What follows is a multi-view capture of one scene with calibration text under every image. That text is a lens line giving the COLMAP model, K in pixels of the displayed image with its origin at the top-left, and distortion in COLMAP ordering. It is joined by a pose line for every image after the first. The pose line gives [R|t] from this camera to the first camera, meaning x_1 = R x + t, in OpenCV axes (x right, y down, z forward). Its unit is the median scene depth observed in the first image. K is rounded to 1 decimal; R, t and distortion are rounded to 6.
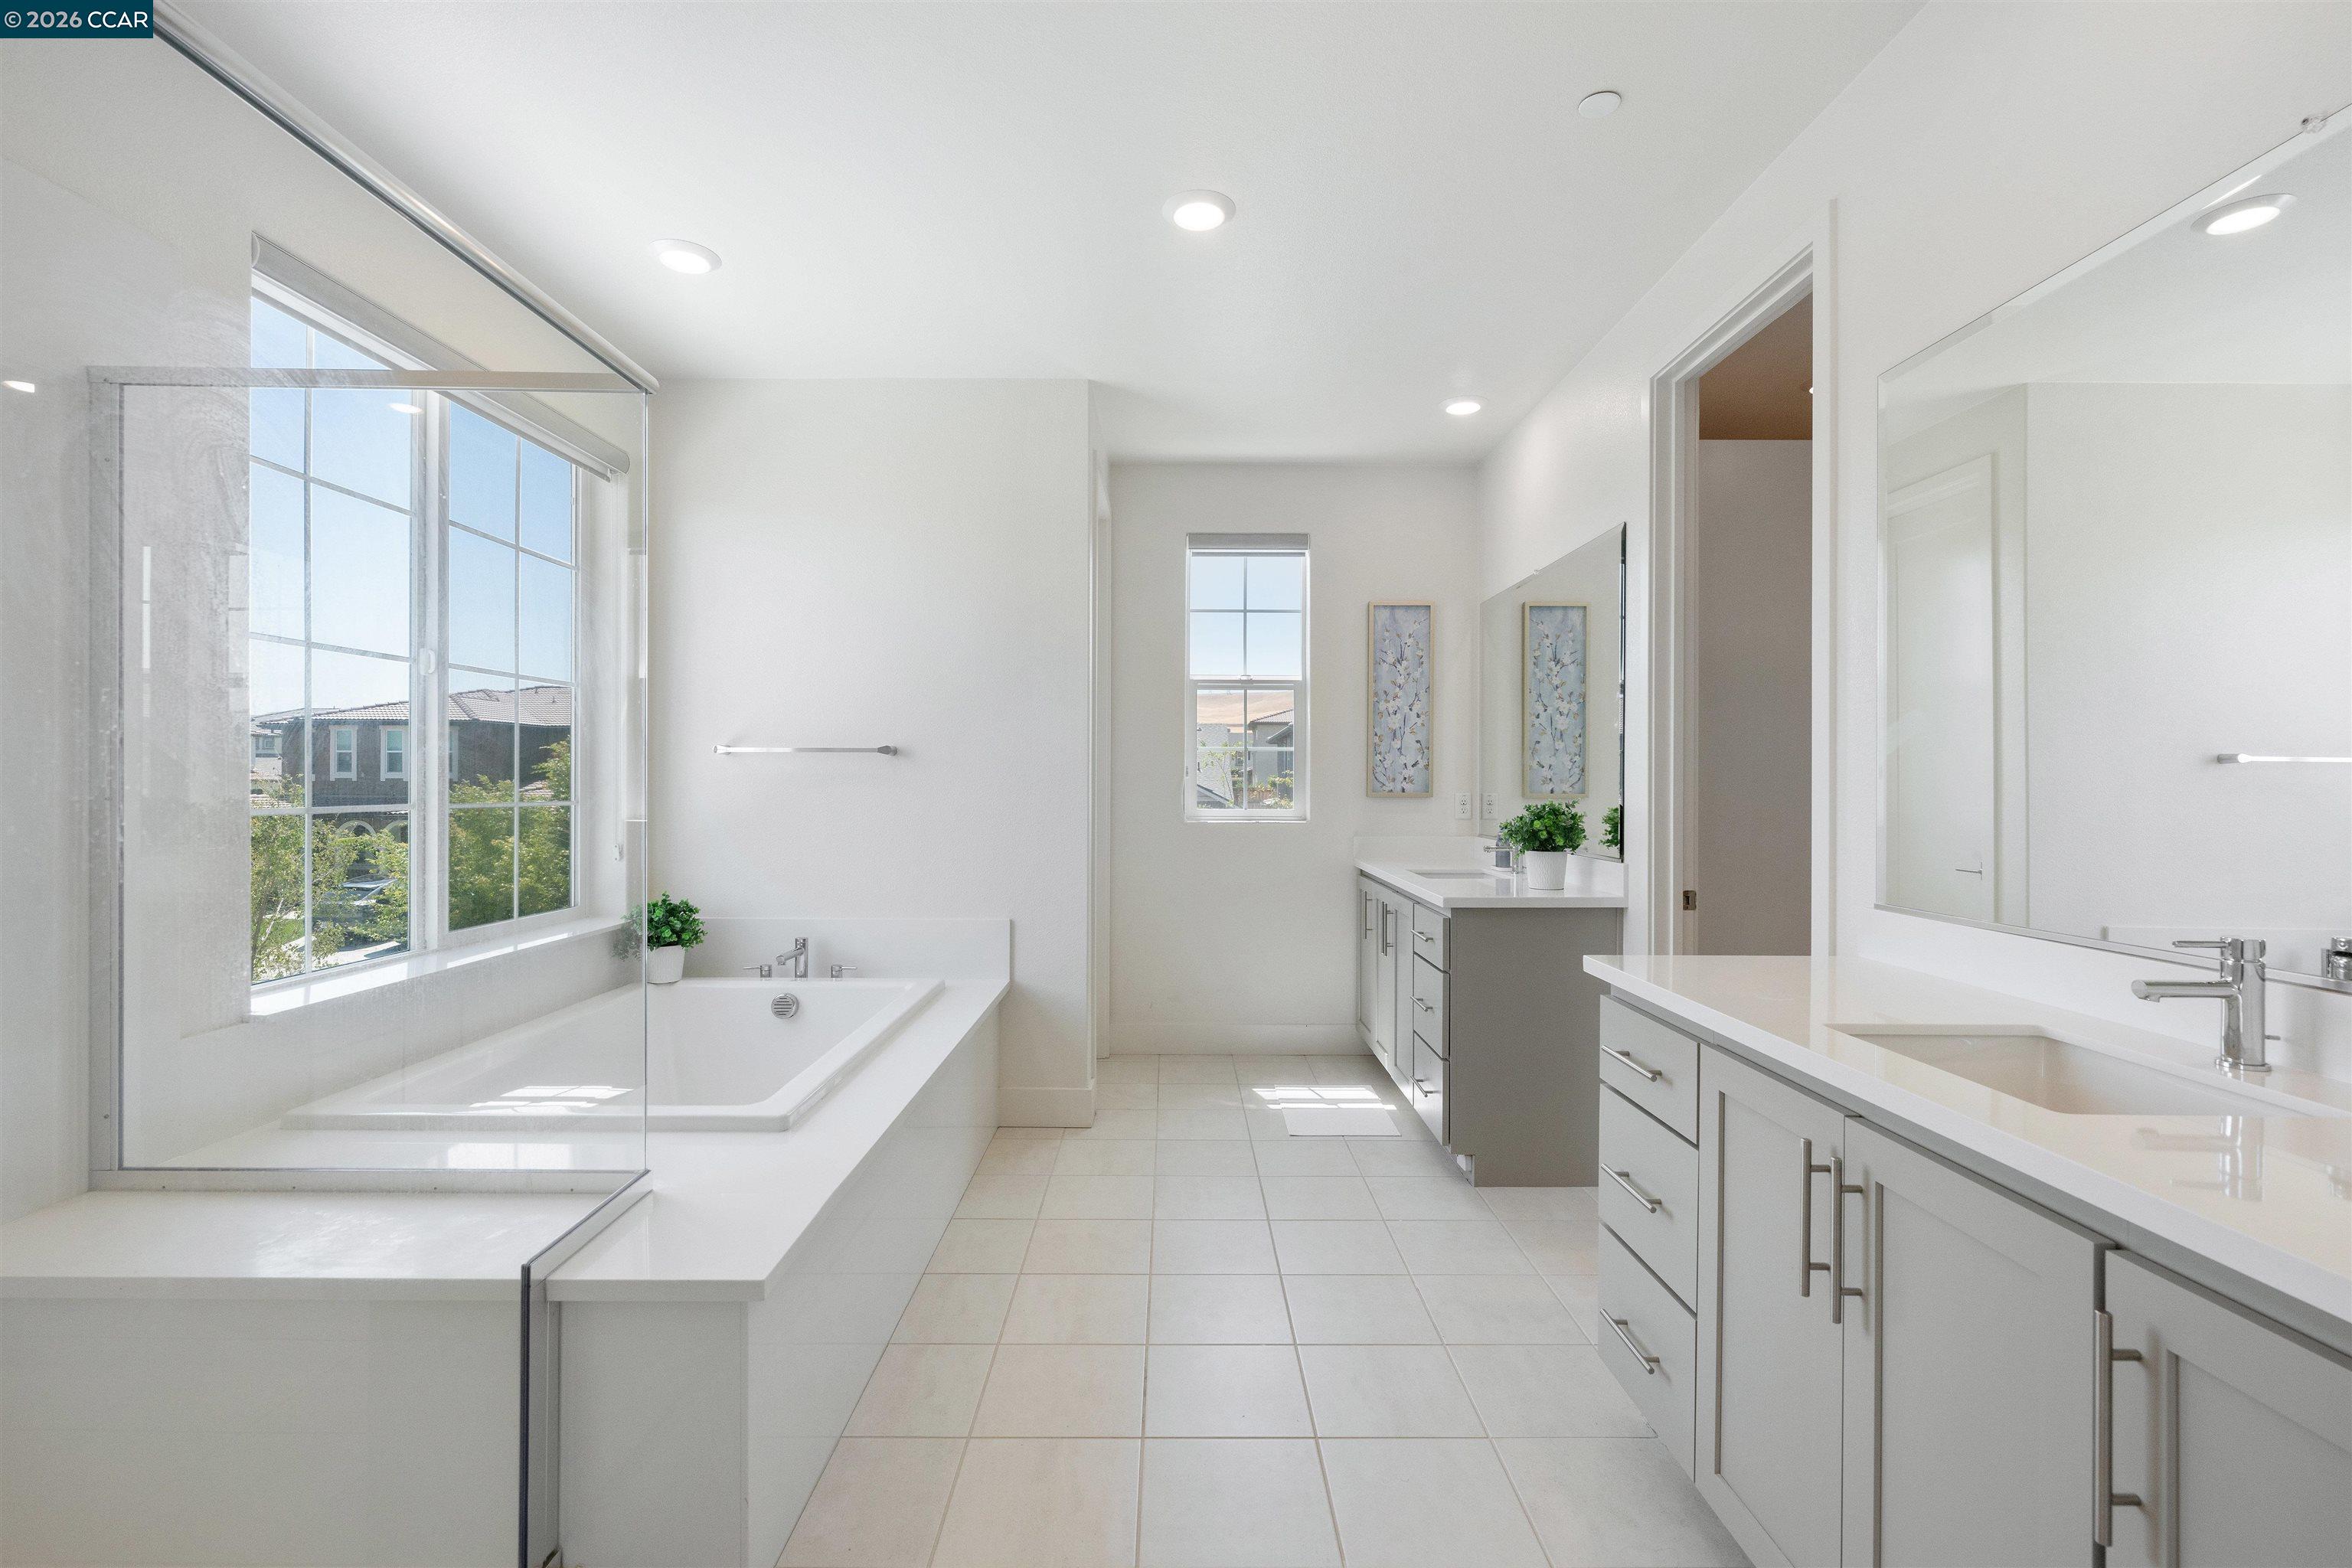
lens RADIAL K [[1056.1, 0, 1176.0], [0, 1056.1, 784.0], [0, 0, 1]] dist [0.000808, 0.000014]
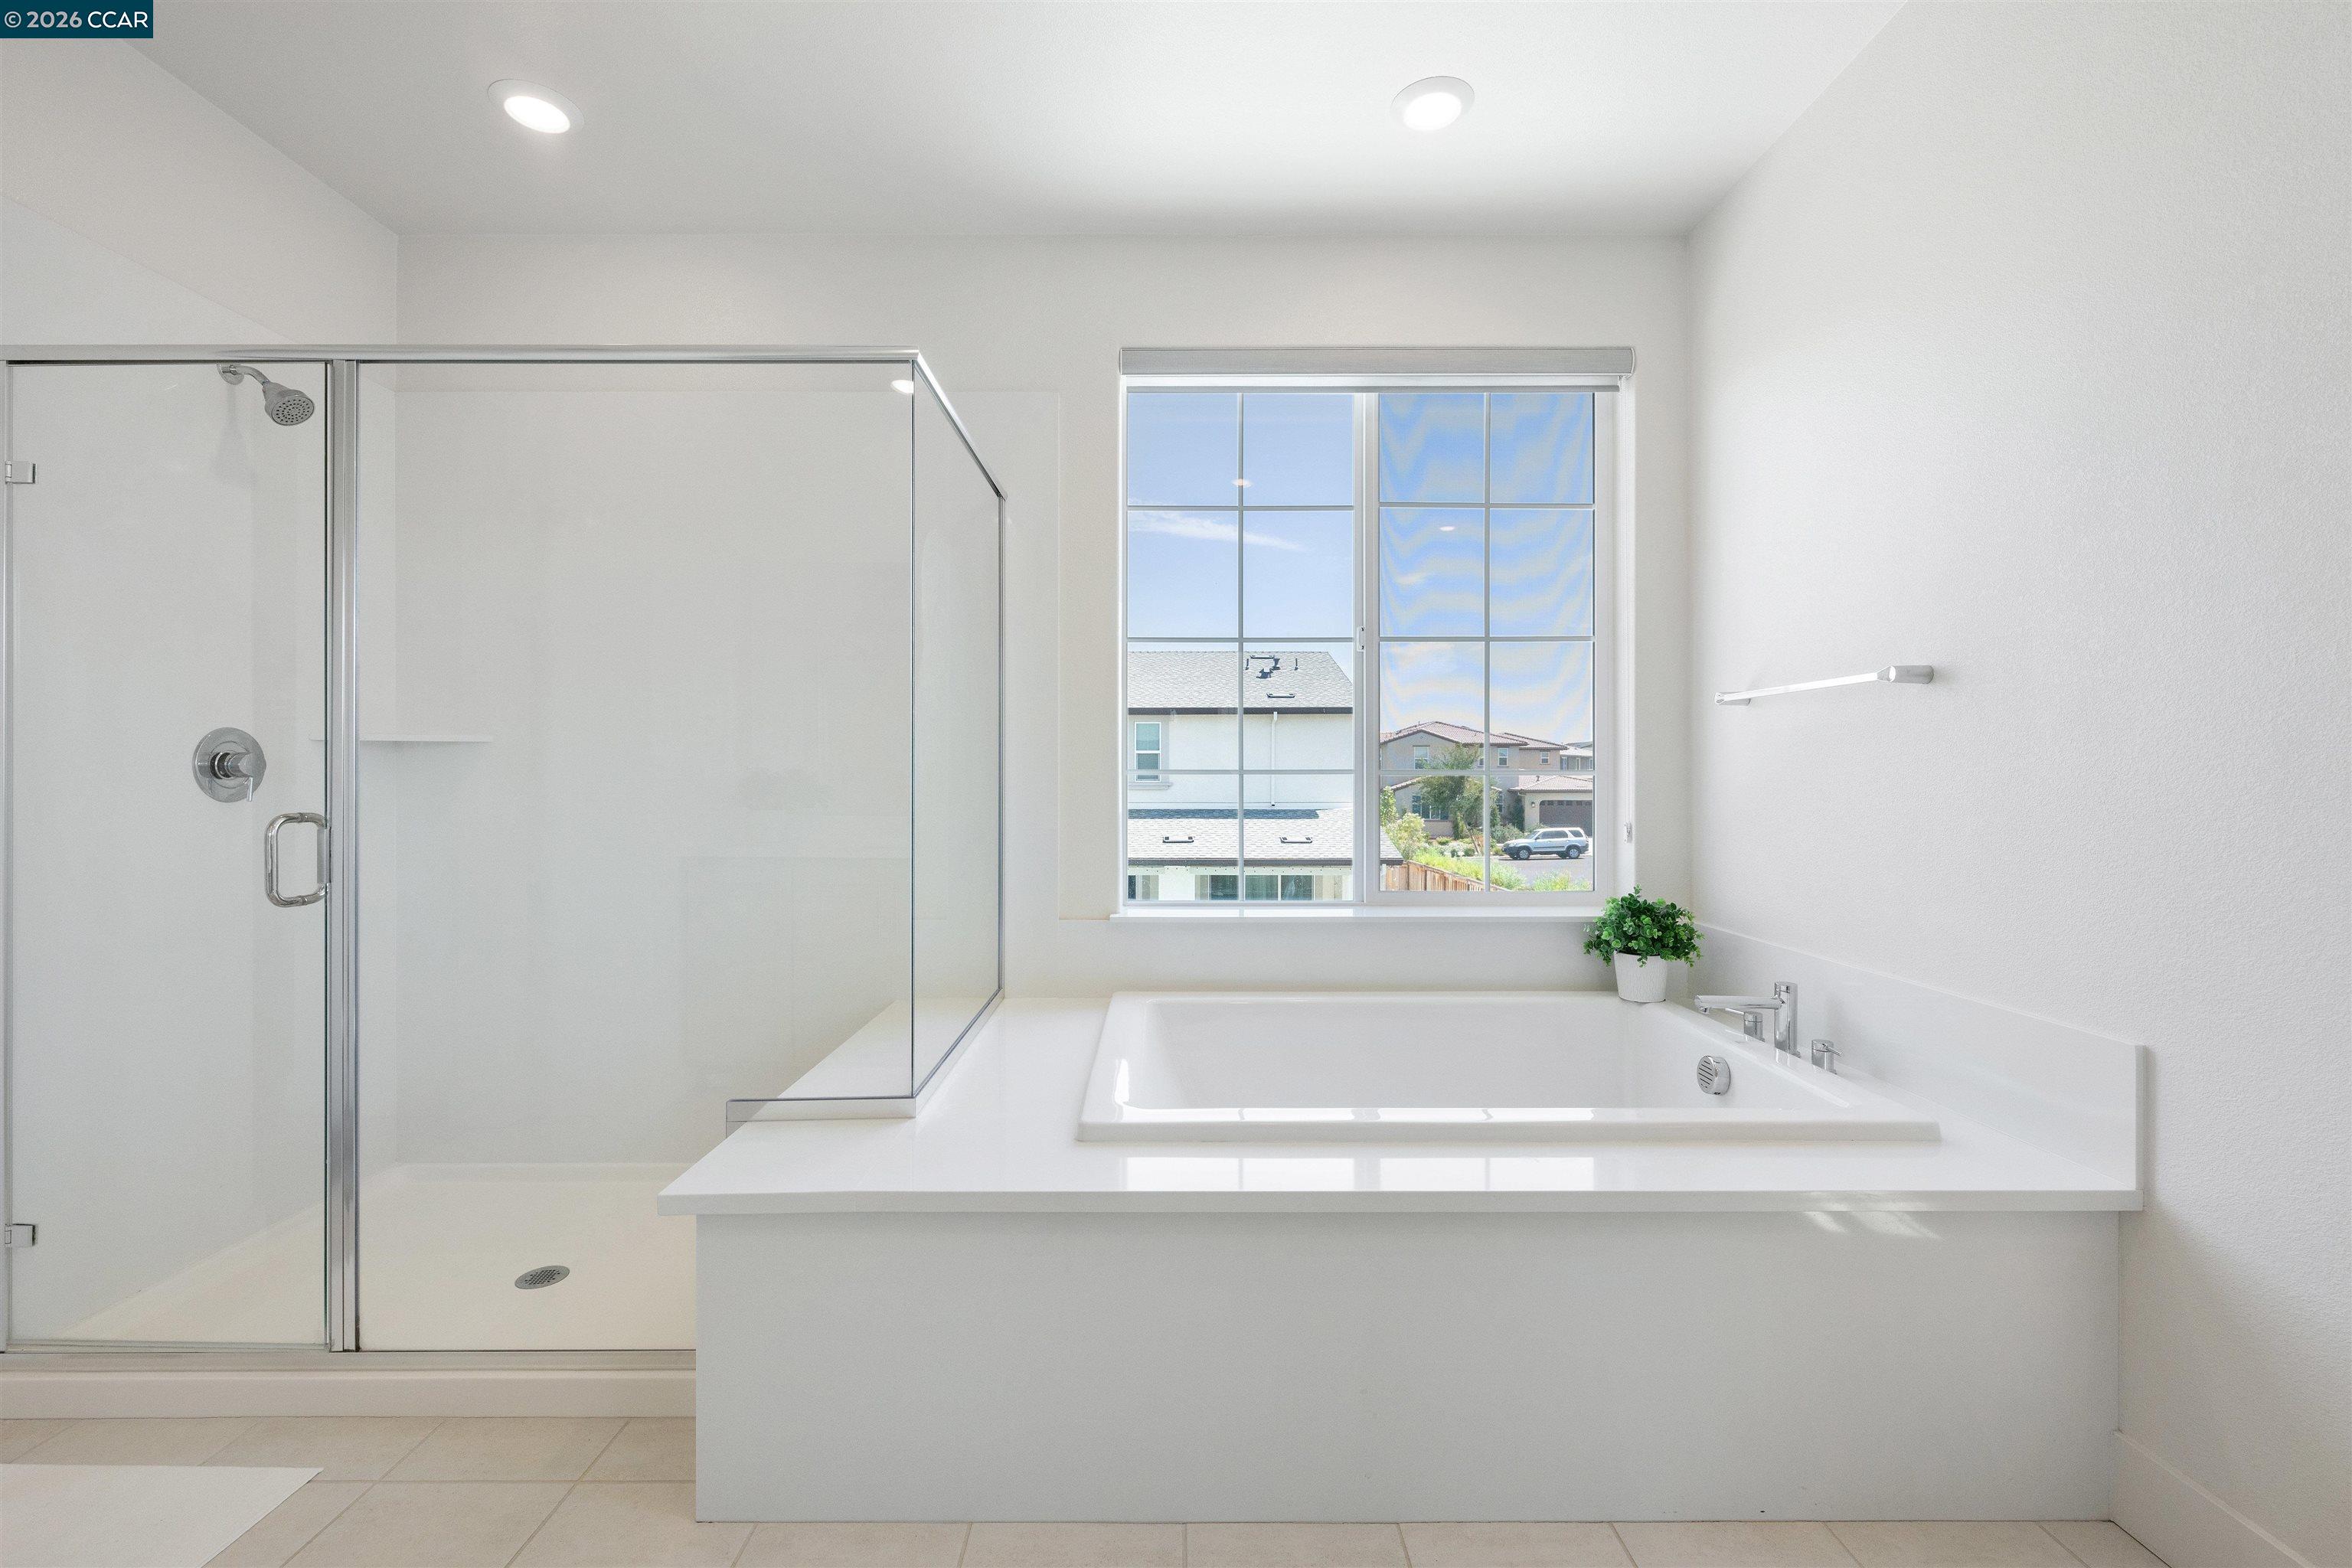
lens RADIAL K [[1001.3, 0, 1176.0], [0, 1001.3, 784.0], [0, 0, 1]] dist [-0.000874, 0.000046]
pose [[-0.010537, 0.002146, -0.999942, 0.259702], [0.001746, 0.999996, 0.002128, 0.024104], [0.999943, -0.001724, -0.010541, 0.653035]]
